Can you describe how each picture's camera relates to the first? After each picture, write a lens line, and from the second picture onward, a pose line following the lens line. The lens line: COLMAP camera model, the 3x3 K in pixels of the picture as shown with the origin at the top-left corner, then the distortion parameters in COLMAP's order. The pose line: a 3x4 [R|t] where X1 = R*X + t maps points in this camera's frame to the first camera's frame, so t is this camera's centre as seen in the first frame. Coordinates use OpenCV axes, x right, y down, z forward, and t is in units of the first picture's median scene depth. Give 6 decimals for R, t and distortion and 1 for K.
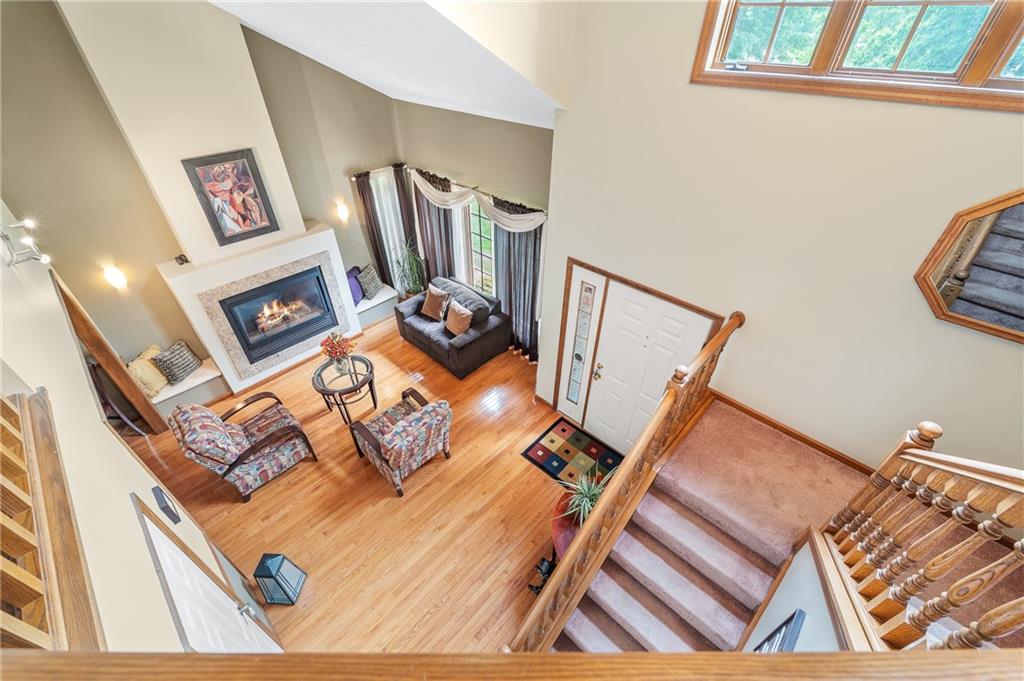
lens RADIAL K [[417.8, 0, 510.9], [0, 417.8, 333.3], [0, 0, 1]] dist [0.003265, -0.000516]
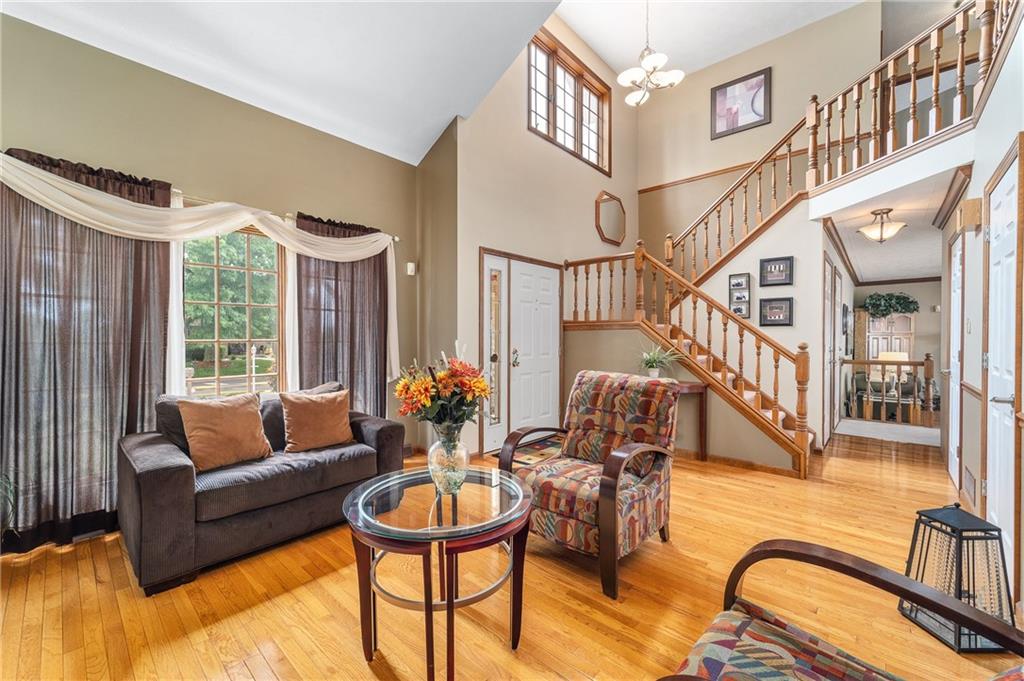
lens RADIAL K [[417.8, 0, 497.1], [0, 417.8, 341.5], [0, 0, 1]] dist [0.003265, -0.000516]
pose [[-0.006210, -0.016660, 0.999842, -0.756211], [0.604086, 0.796737, 0.017027, 0.012186], [-0.796895, 0.604097, 0.005116, 0.912557]]
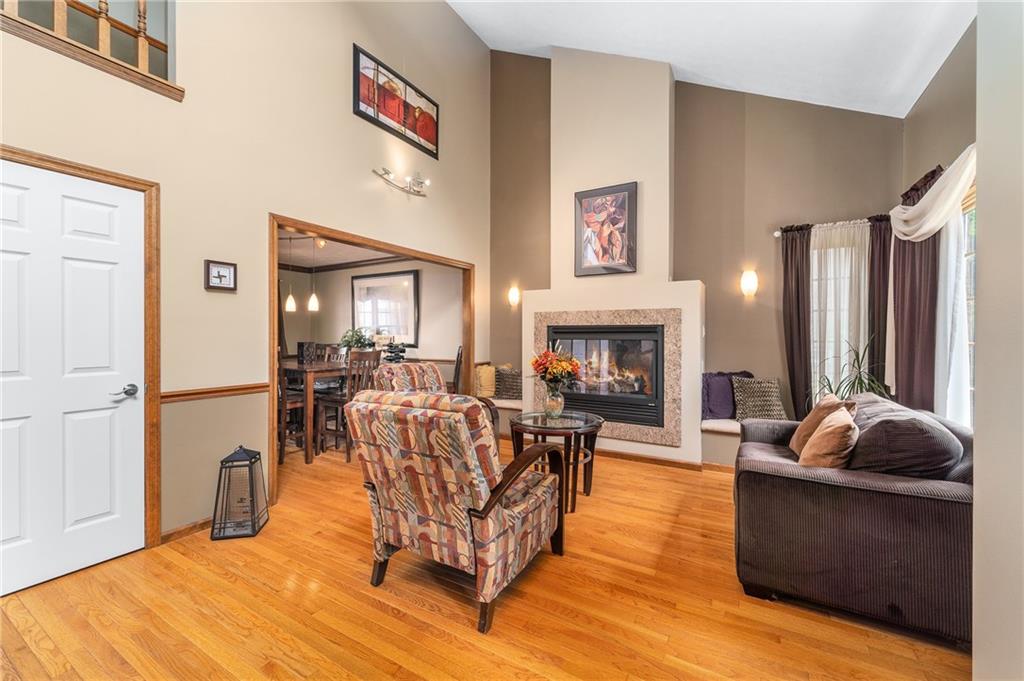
lens RADIAL K [[417.8, 0, 506.4], [0, 417.8, 333.9], [0, 0, 1]] dist [0.003265, -0.000516]
pose [[0.218938, -0.009690, -0.975691, 0.213568], [-0.590432, 0.794785, -0.140382, 0.125971], [0.776824, 0.606814, 0.168287, 0.769543]]
